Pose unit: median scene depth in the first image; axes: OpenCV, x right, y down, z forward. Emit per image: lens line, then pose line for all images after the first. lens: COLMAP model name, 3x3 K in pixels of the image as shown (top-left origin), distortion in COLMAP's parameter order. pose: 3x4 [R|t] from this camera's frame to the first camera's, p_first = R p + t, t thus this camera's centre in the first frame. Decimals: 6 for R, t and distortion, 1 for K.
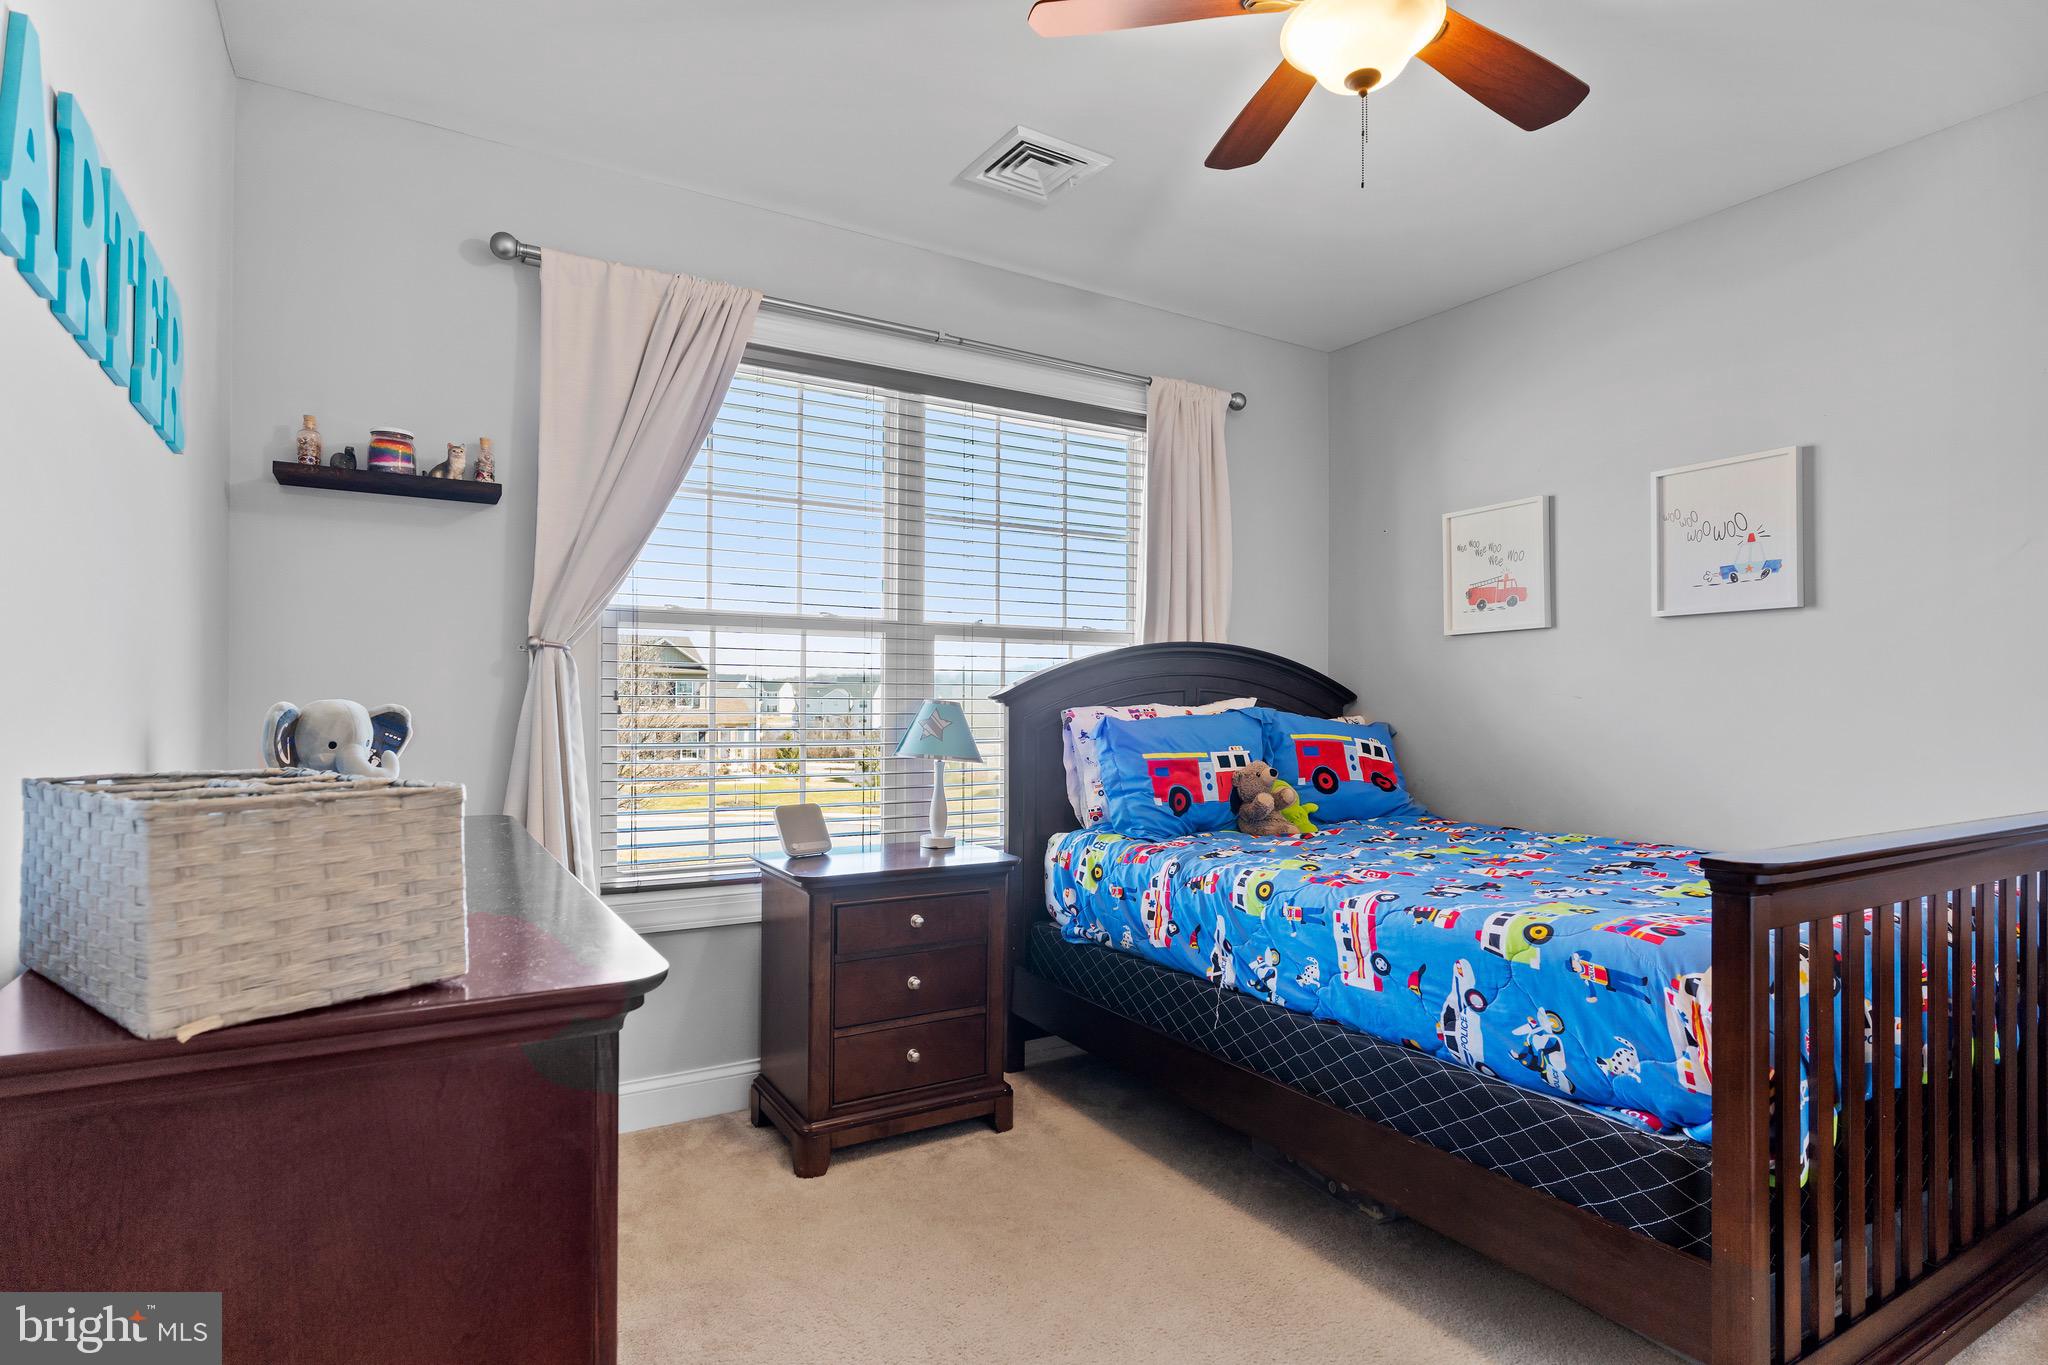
lens RADIAL K [[1050.8, 0, 1014.6], [0, 1050.8, 698.6], [0, 0, 1]] dist [-0.005553, -0.000032]
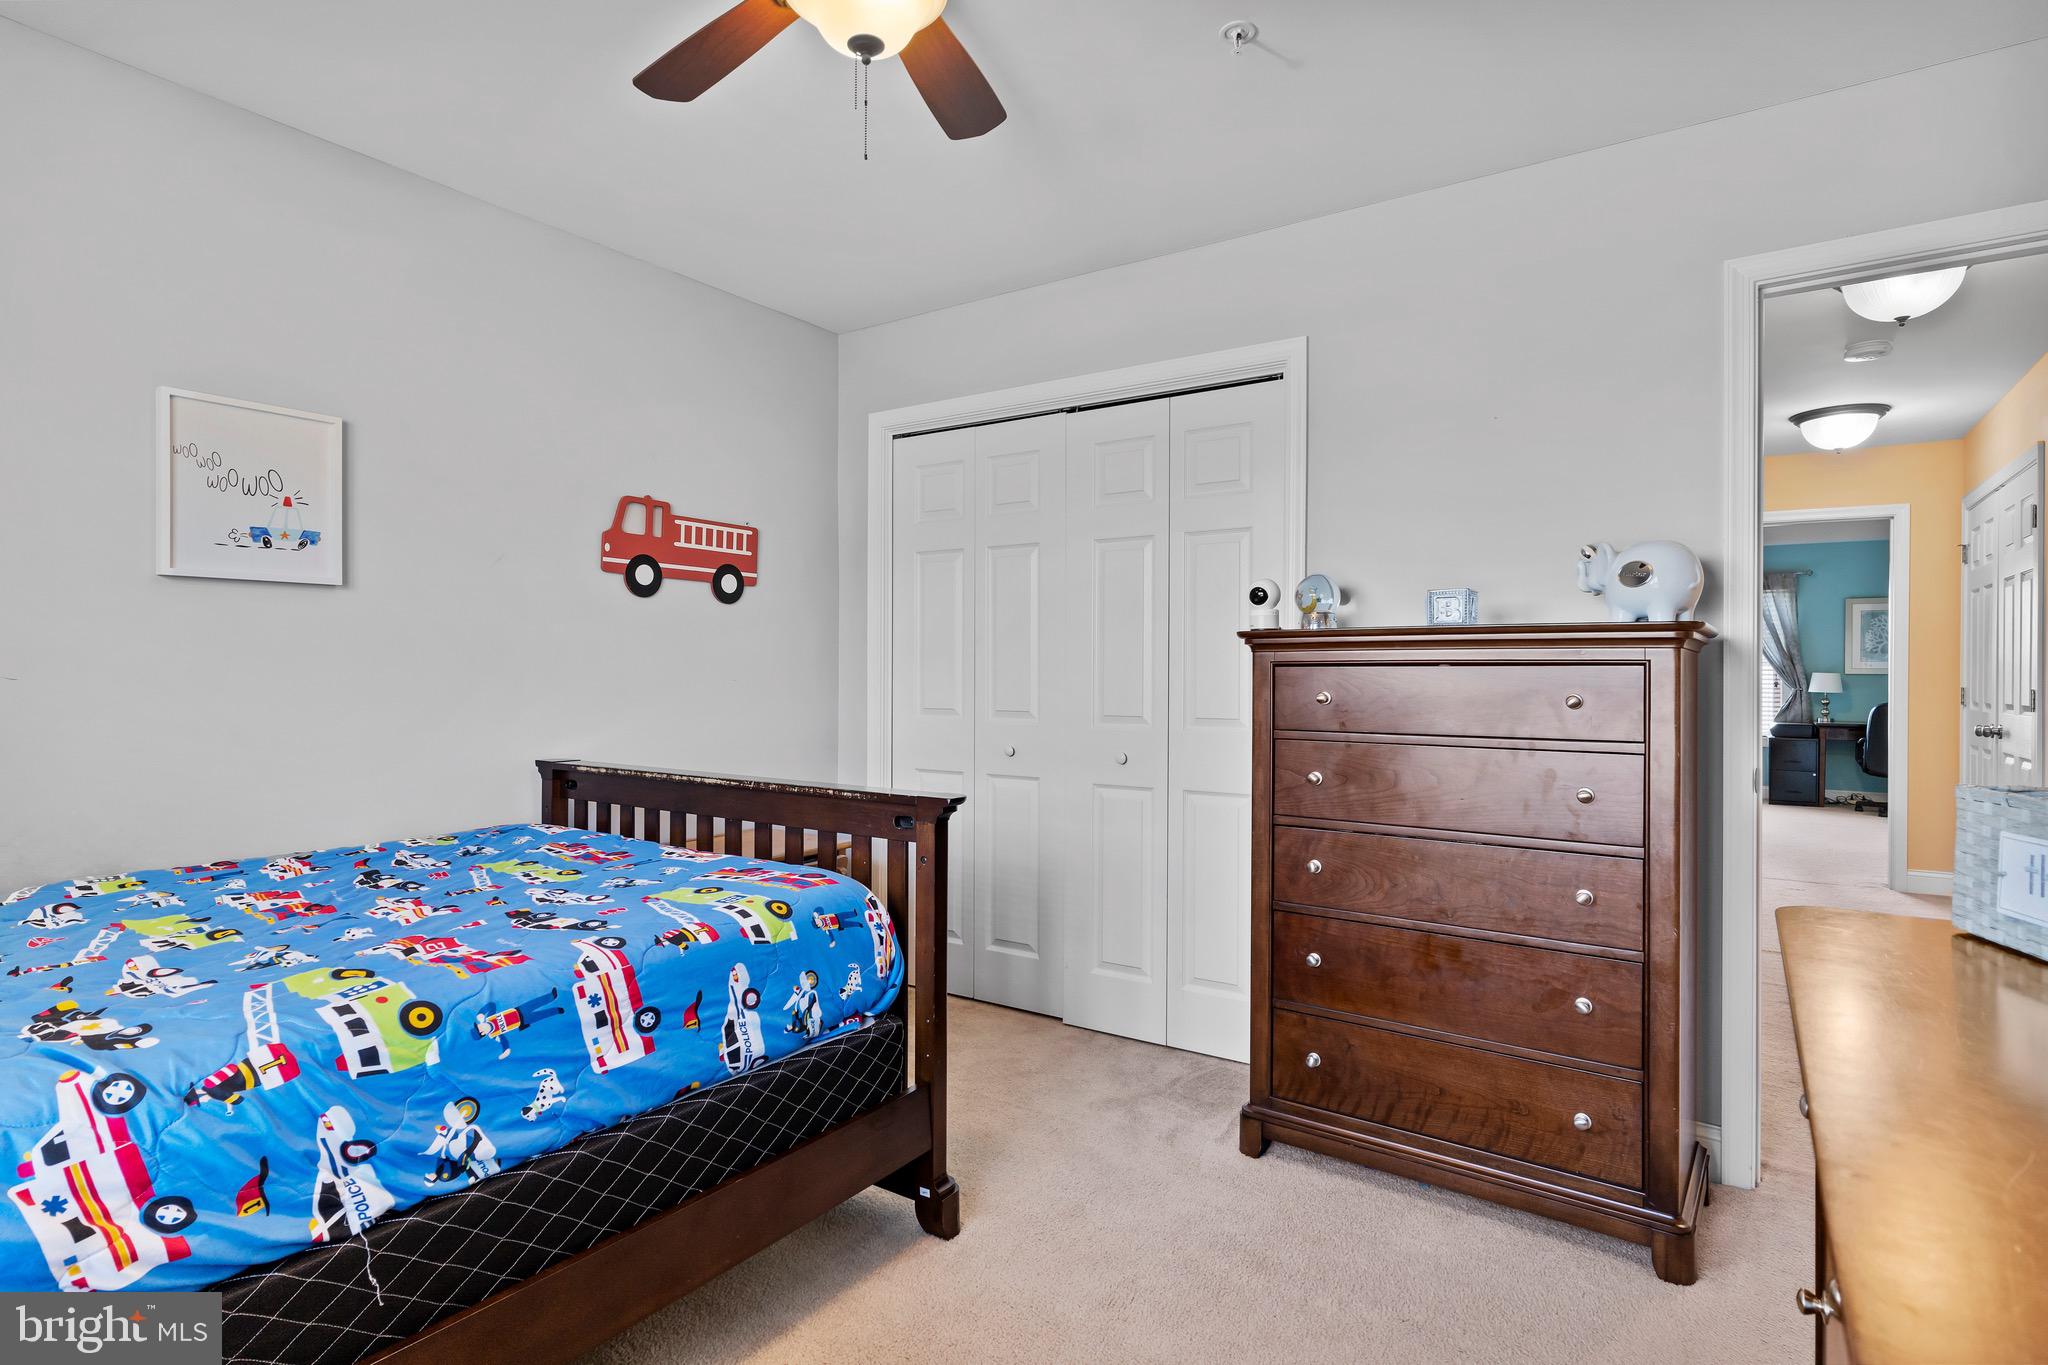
lens RADIAL K [[1050.8, 0, 1009.7], [0, 1050.8, 673.2], [0, 0, 1]] dist [-0.005553, -0.000032]
pose [[-0.413681, -0.006383, 0.910400, -0.486541], [-0.010855, 0.999939, 0.002078, -0.018998], [-0.910357, -0.009023, -0.413725, 1.045367]]
